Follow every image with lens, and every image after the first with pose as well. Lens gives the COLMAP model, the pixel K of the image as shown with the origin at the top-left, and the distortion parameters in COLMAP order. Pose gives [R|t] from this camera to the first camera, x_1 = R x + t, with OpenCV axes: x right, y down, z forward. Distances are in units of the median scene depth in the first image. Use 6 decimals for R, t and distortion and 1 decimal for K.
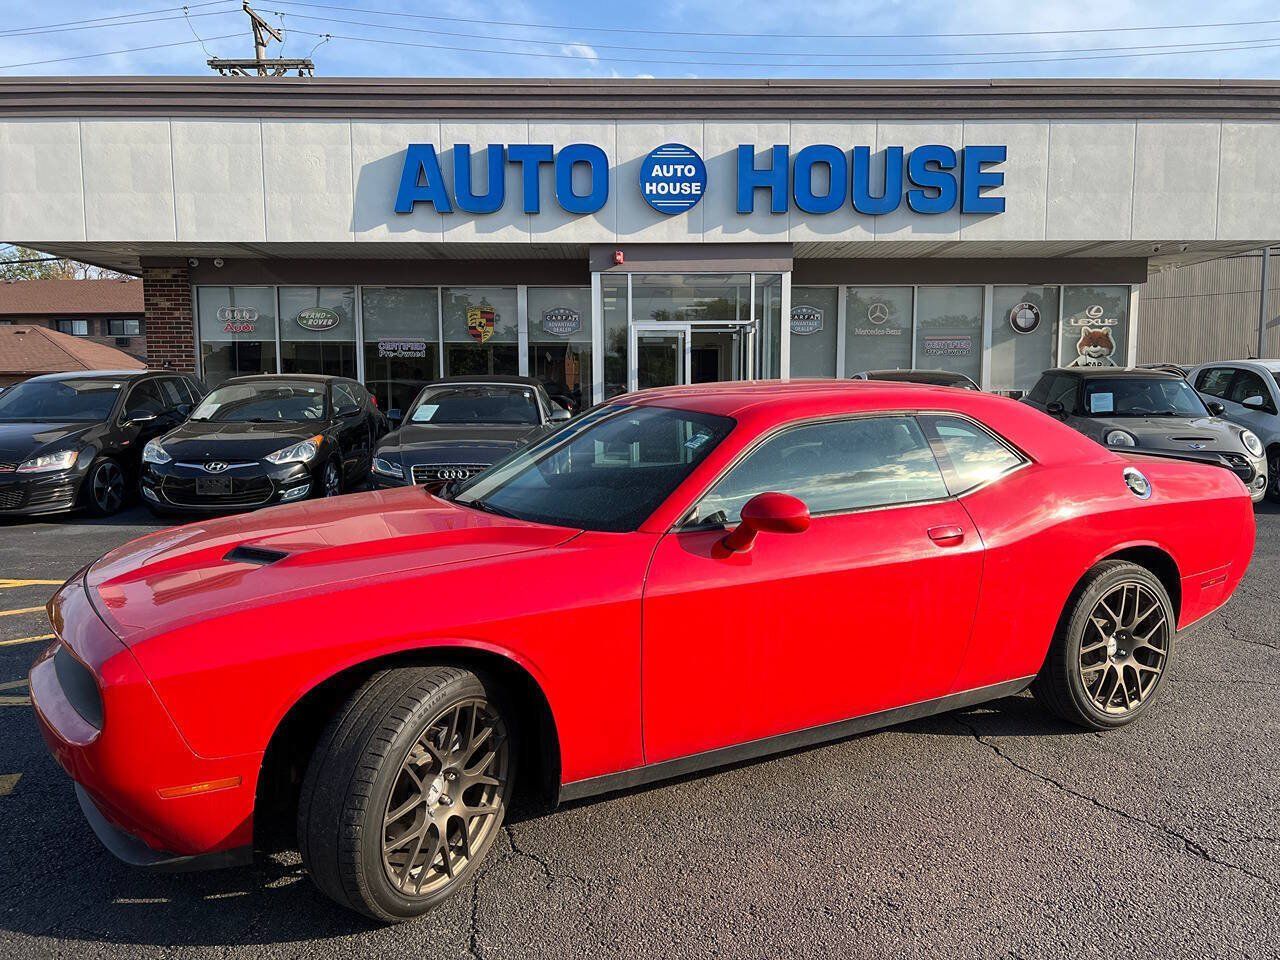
lens RADIAL K [[953.1, 0, 640.4], [0, 953.1, 482.7], [0, 0, 1]] dist [0.058170, -0.064218]
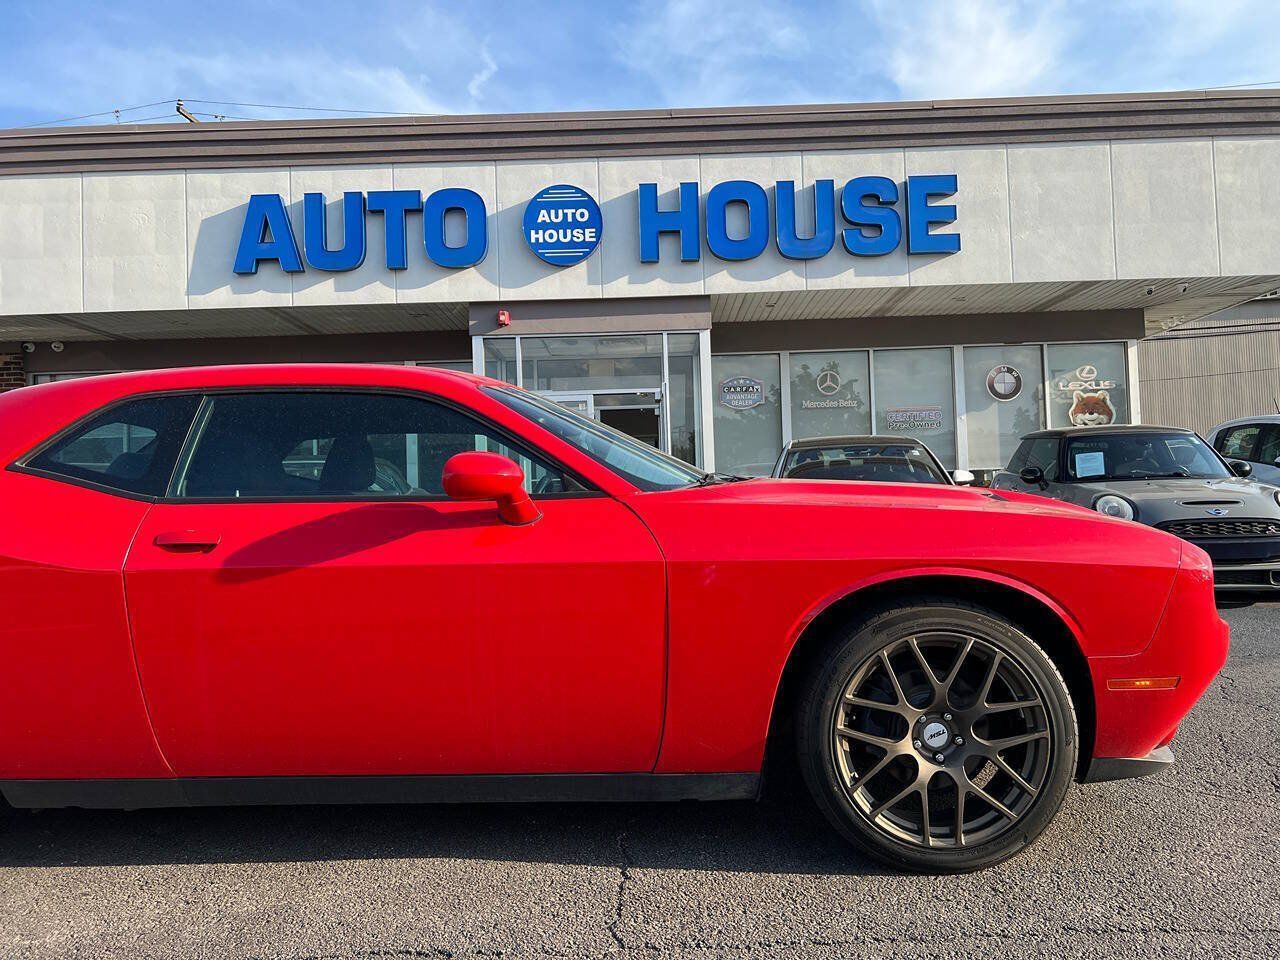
lens RADIAL K [[953.1, 0, 644.2], [0, 953.1, 476.6], [0, 0, 1]] dist [0.058170, -0.064218]
pose [[0.999251, -0.028744, -0.025902, 0.120699], [0.025070, 0.990874, -0.132439, 0.017467], [0.029473, 0.131691, 0.990853, 0.191327]]
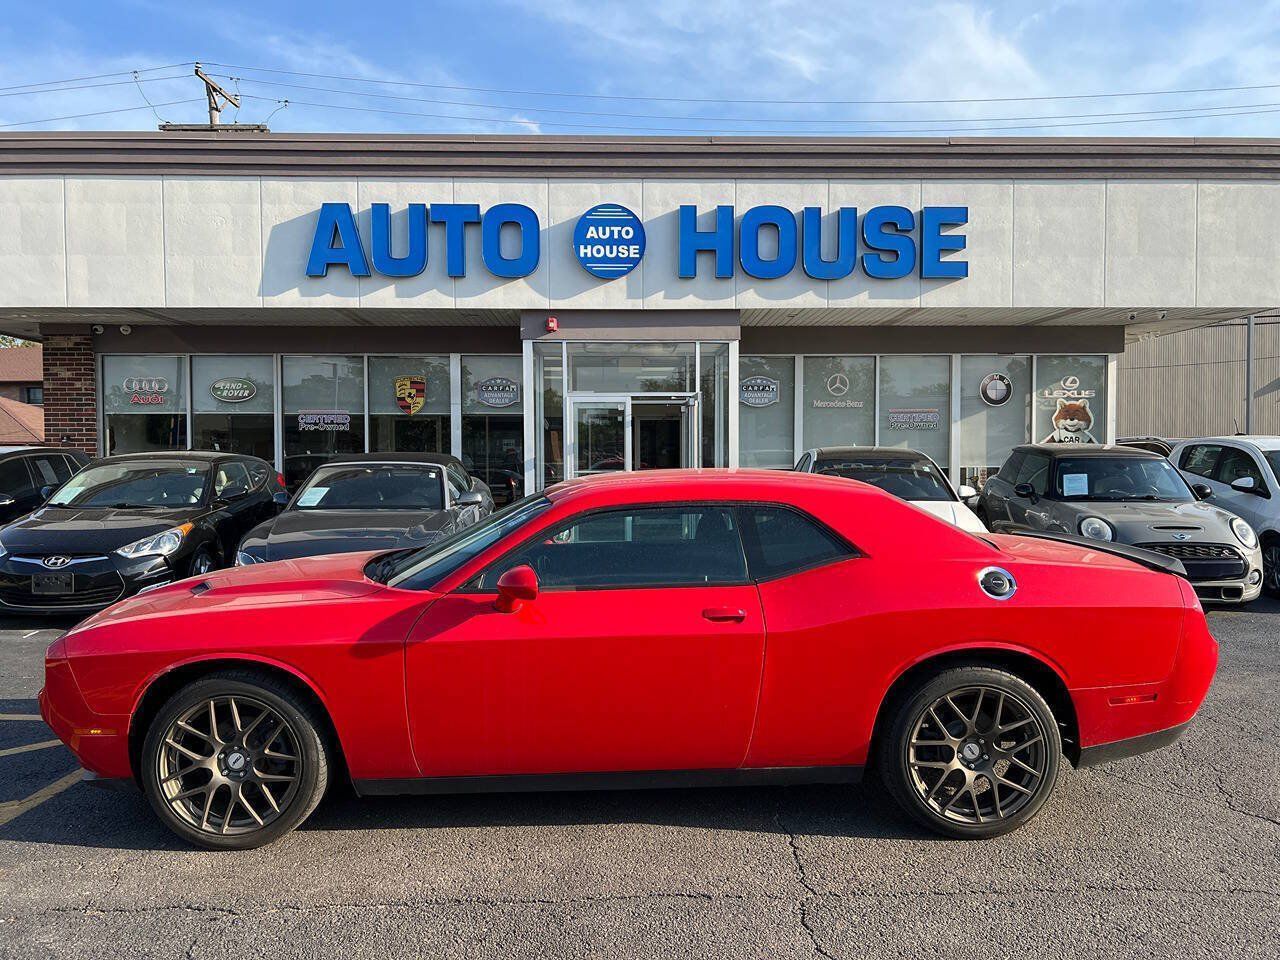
lens RADIAL K [[953.1, 0, 640.5], [0, 953.1, 485.8], [0, 0, 1]] dist [0.058170, -0.064218]
pose [[0.999986, 0.000161, 0.005348, 0.058733], [0.000185, 0.997906, -0.064678, -0.020749], [-0.005347, 0.064678, 0.997892, 0.090997]]
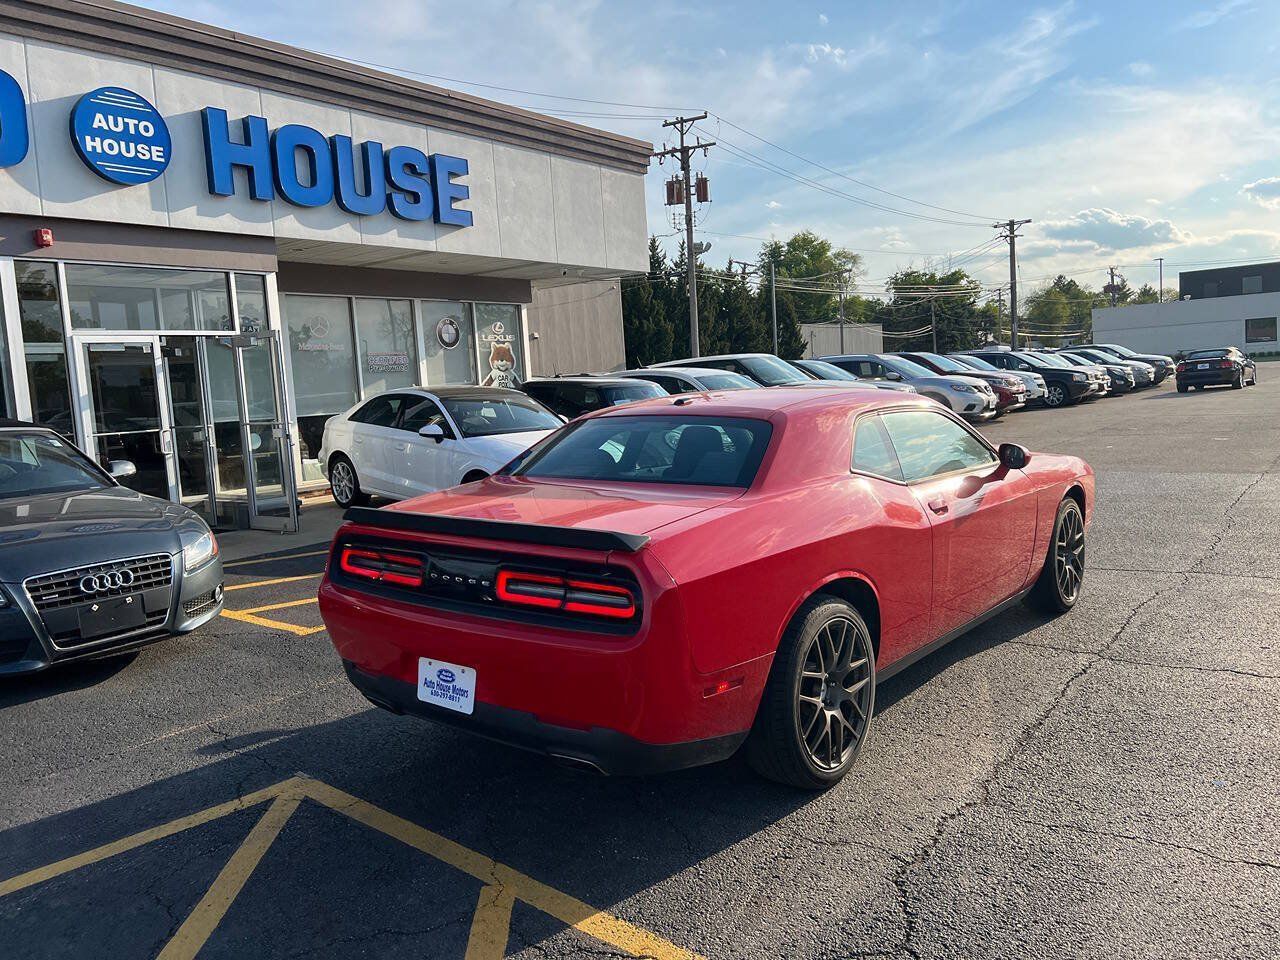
lens RADIAL K [[953.1, 0, 632.1], [0, 953.1, 469.5], [0, 0, 1]] dist [0.058170, -0.064218]
pose [[0.639853, -0.103761, 0.761460, -0.300469], [0.131940, 0.990963, 0.024166, -0.033521], [-0.757086, 0.085005, 0.647761, 0.255122]]
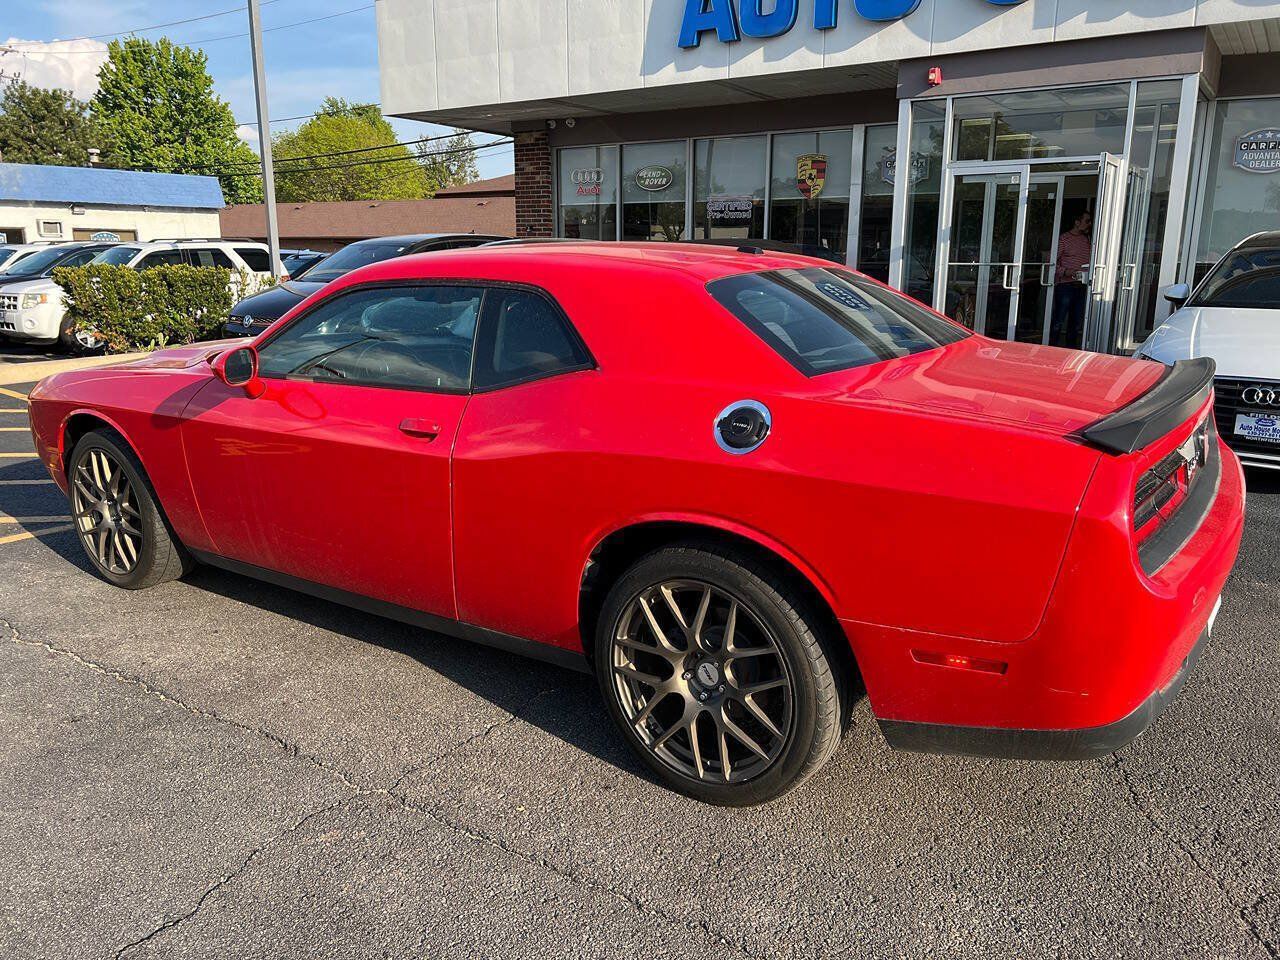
lens RADIAL K [[953.1, 0, 654.8], [0, 953.1, 467.2], [0, 0, 1]] dist [0.058170, -0.064218]
pose [[0.815008, 0.134596, -0.563600, 0.269316], [-0.064219, 0.987637, 0.142997, -0.027411], [0.575880, -0.080351, 0.813576, 0.238949]]
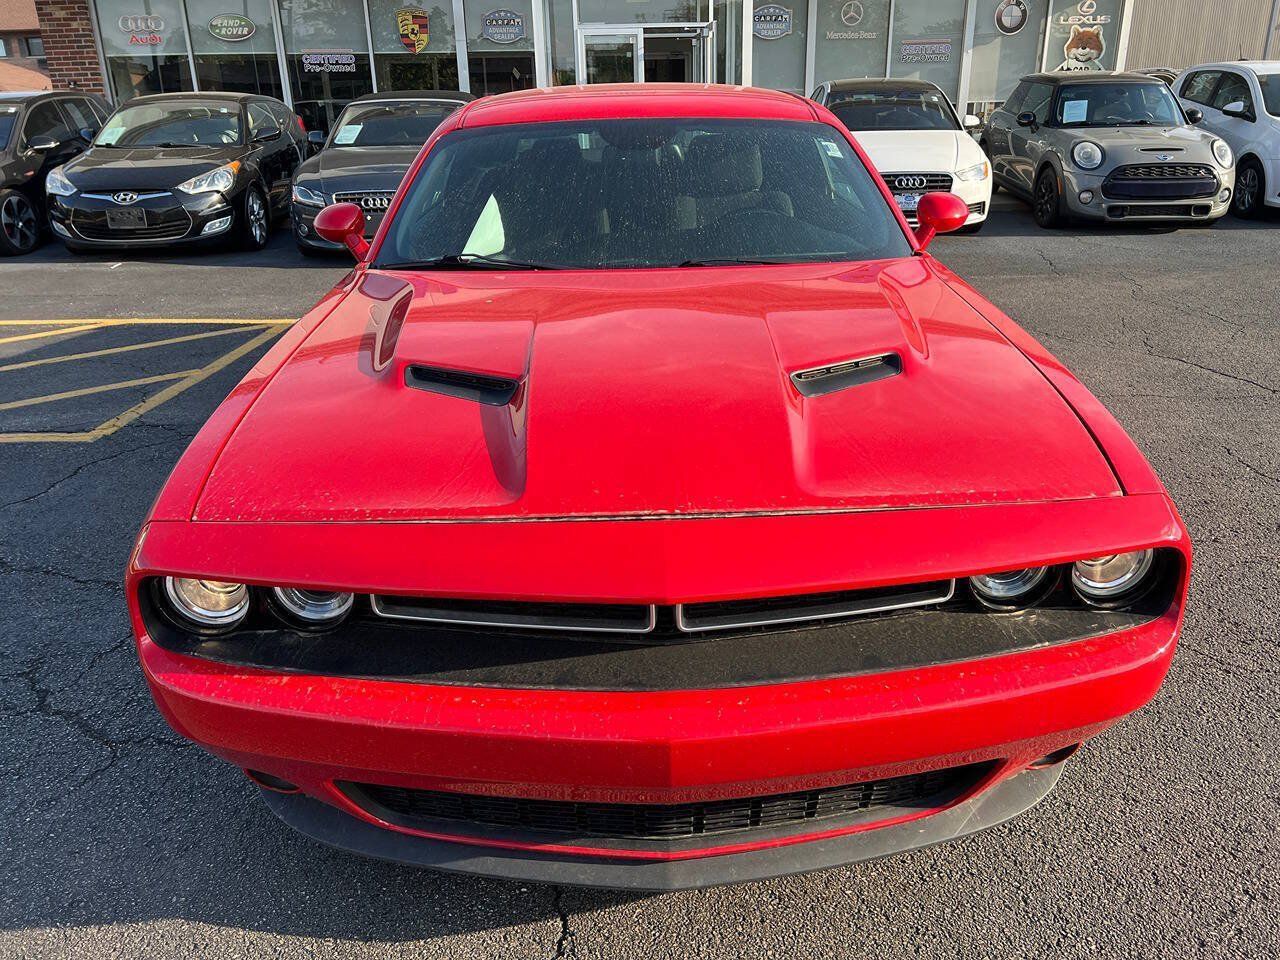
lens RADIAL K [[953.1, 0, 648.1], [0, 953.1, 478.1], [0, 0, 1]] dist [0.058170, -0.064218]
pose [[0.999566, -0.022870, 0.018589, 0.031947], [0.017148, 0.964303, 0.264247, 0.005237], [-0.023969, -0.263813, 0.964276, 0.006599]]
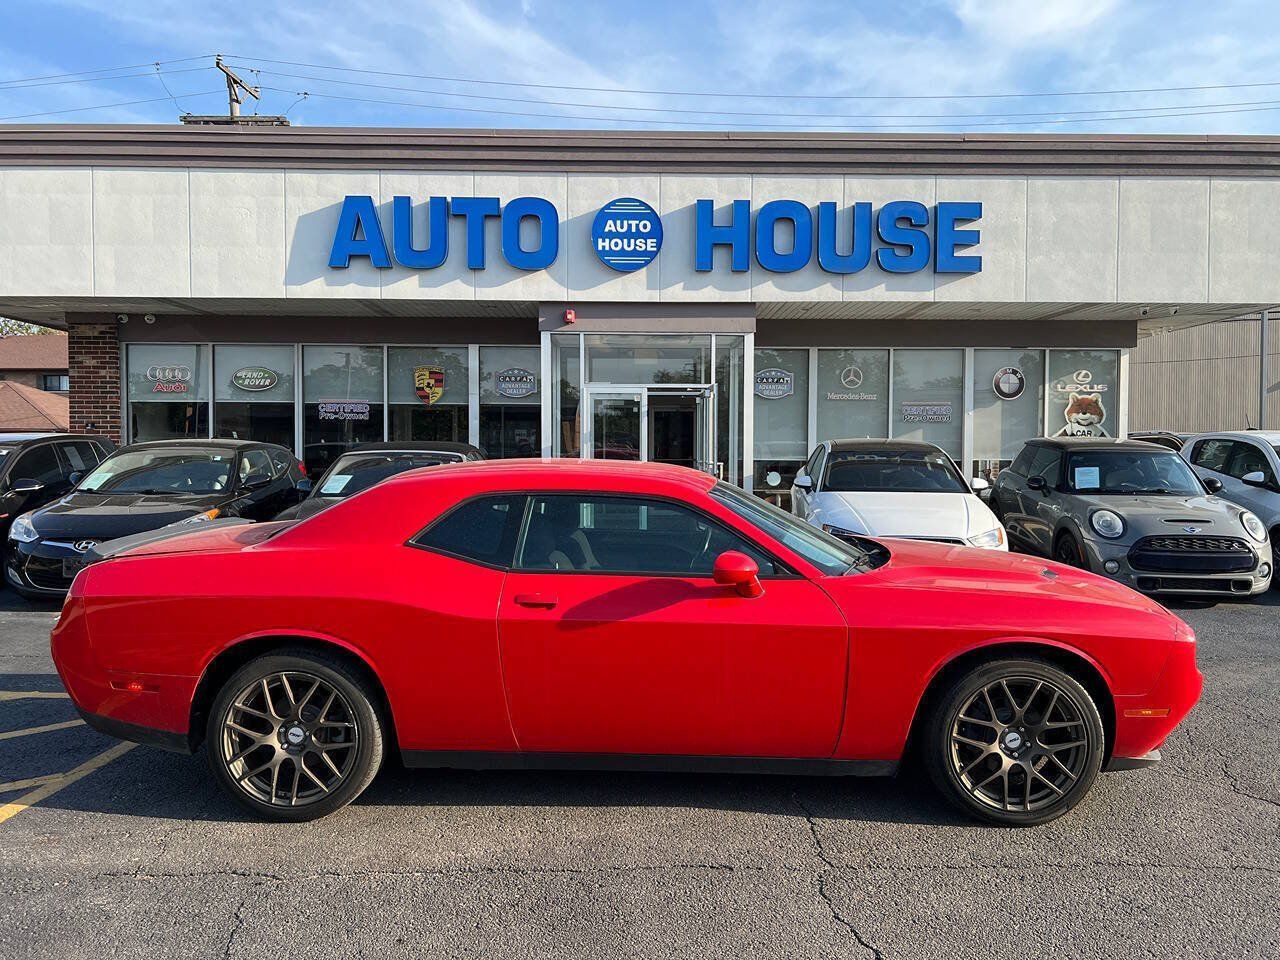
lens RADIAL K [[953.1, 0, 644.3], [0, 953.1, 475.3], [0, 0, 1]] dist [0.058170, -0.064218]
pose [[0.999973, 0.007114, -0.001922, 0.053930], [-0.007226, 0.997761, -0.066486, -0.018936], [0.001445, 0.066498, 0.997786, 0.079215]]
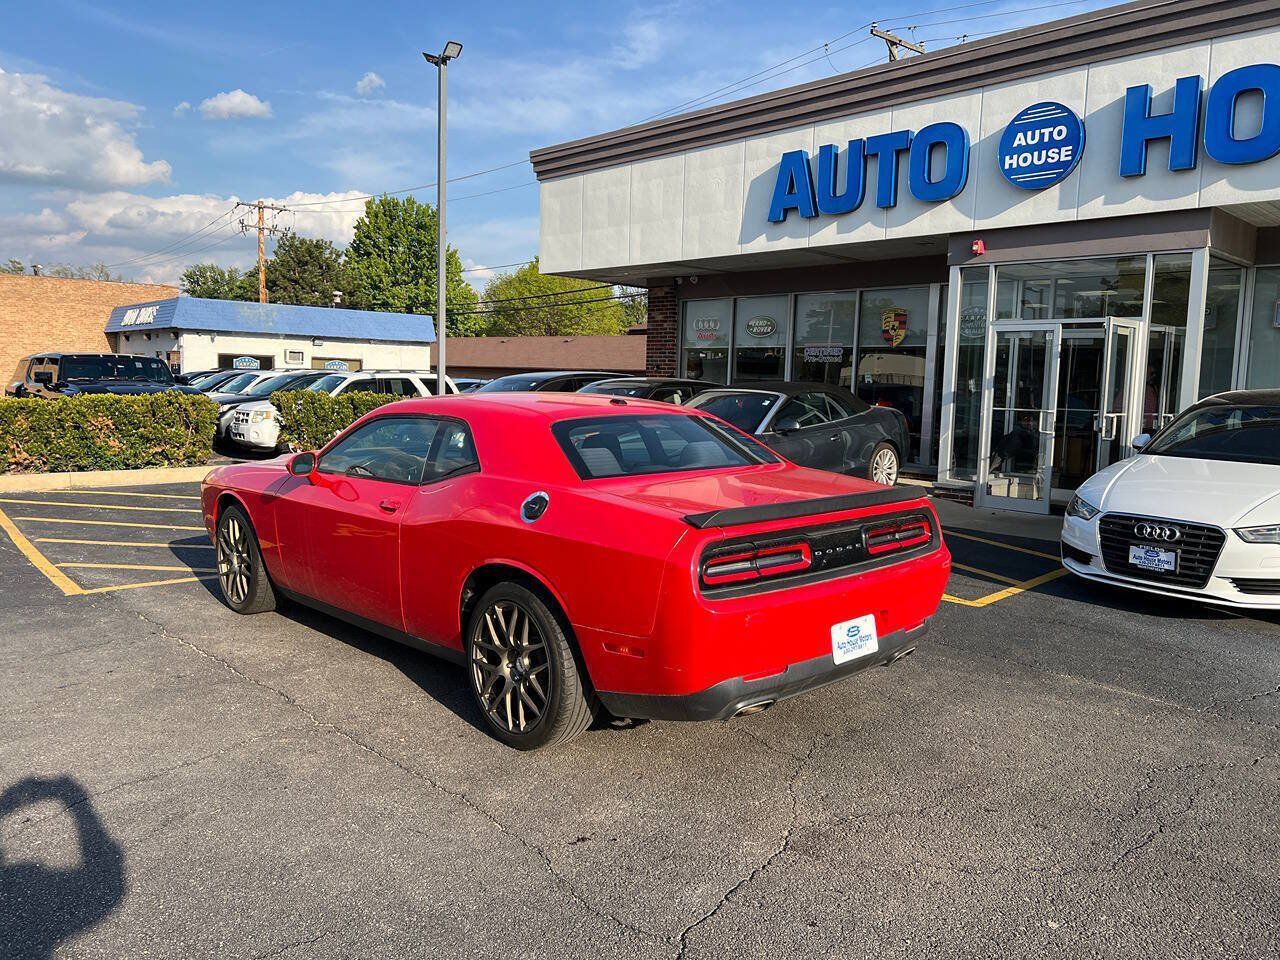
lens RADIAL K [[953.1, 0, 656.6], [0, 953.1, 473.3], [0, 0, 1]] dist [0.058170, -0.064218]
pose [[0.681411, 0.094183, -0.725816, 0.430102], [-0.101561, 0.994259, 0.033668, -0.035235], [0.724821, 0.050773, 0.687064, 0.215404]]
